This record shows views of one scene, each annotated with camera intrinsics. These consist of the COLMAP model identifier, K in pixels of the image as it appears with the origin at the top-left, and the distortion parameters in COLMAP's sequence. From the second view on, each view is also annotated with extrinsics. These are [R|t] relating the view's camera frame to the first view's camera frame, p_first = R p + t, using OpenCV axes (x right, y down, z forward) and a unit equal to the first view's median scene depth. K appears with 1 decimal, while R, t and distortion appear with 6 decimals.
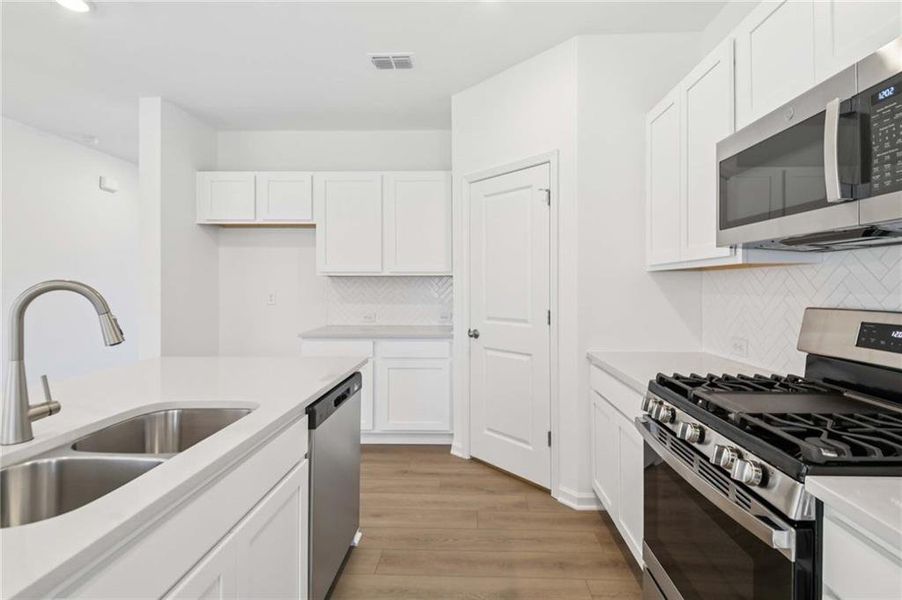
lens RADIAL K [[411.4, 0, 454.3], [0, 411.4, 278.8], [0, 0, 1]] dist [0.042130, -0.040069]
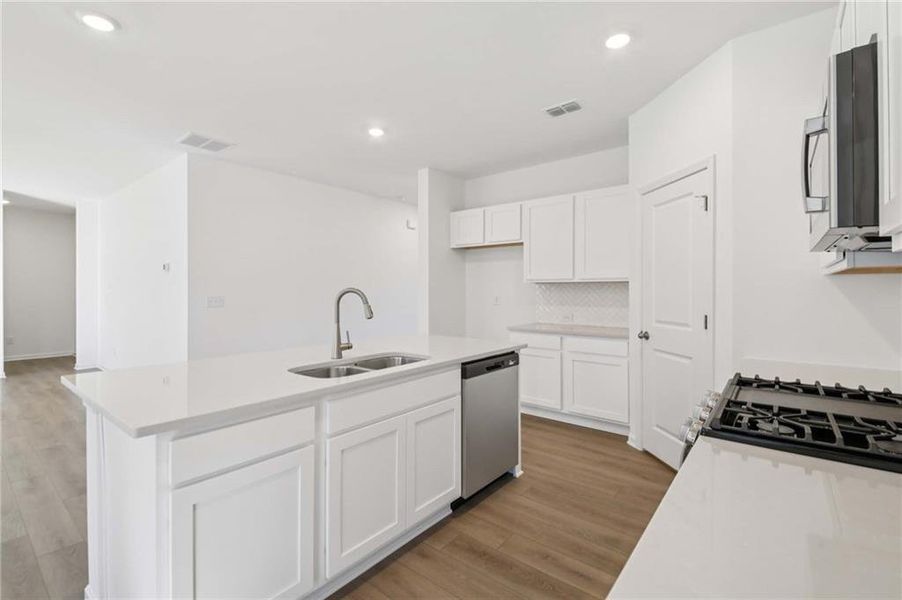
lens RADIAL K [[411.4, 0, 454.3], [0, 411.4, 278.8], [0, 0, 1]] dist [0.042130, -0.040069]
pose [[0.791723, -0.018150, -0.610611, 0.317885], [0.011026, 0.999820, -0.015422, -0.003121], [0.610781, 0.005477, 0.791780, -0.160089]]
